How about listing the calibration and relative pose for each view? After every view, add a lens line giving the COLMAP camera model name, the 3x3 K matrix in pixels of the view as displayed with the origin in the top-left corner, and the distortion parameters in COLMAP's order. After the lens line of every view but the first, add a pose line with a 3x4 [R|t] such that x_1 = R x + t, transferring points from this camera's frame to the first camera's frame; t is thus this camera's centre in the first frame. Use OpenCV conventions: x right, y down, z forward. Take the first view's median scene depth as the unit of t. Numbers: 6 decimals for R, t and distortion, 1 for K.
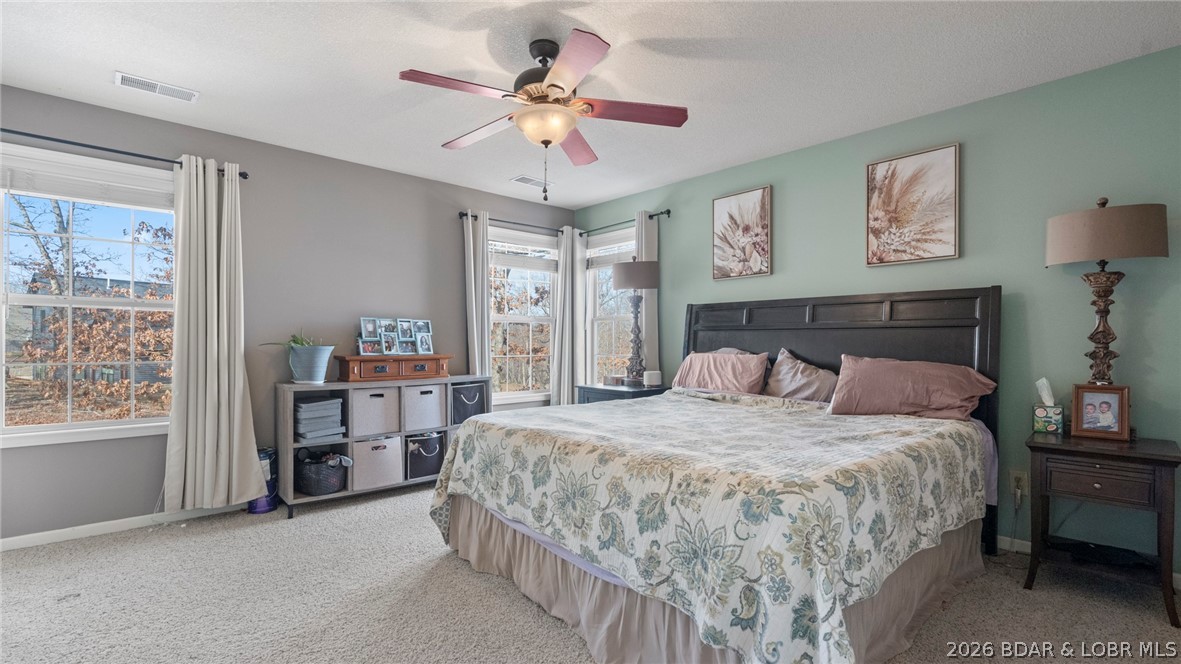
lens RADIAL K [[530.7, 0, 590.6], [0, 530.7, 352.1], [0, 0, 1]] dist [-0.022504, 0.000017]
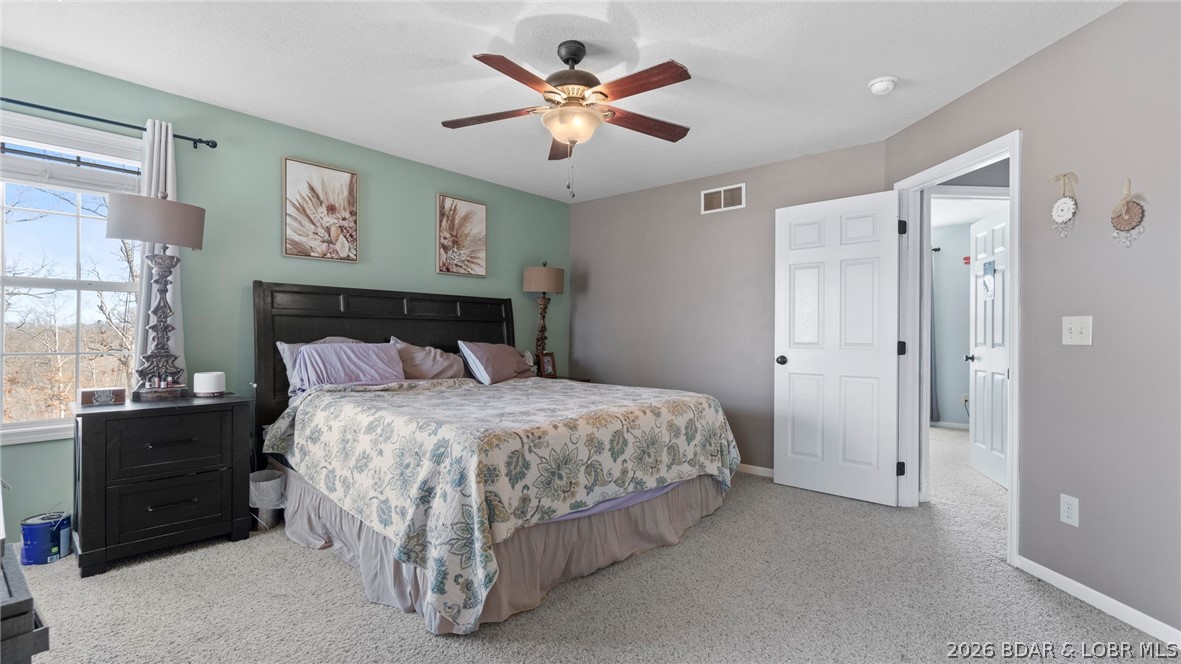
lens RADIAL K [[537.0, 0, 590.5], [0, 537.0, 332.0], [0, 0, 1]] dist [-0.000853, -0.000121]
pose [[-0.119044, -0.003814, 0.992882, -0.709670], [0.008442, 0.999953, 0.004853, -0.016901], [-0.992853, 0.008960, -0.119006, 0.673025]]
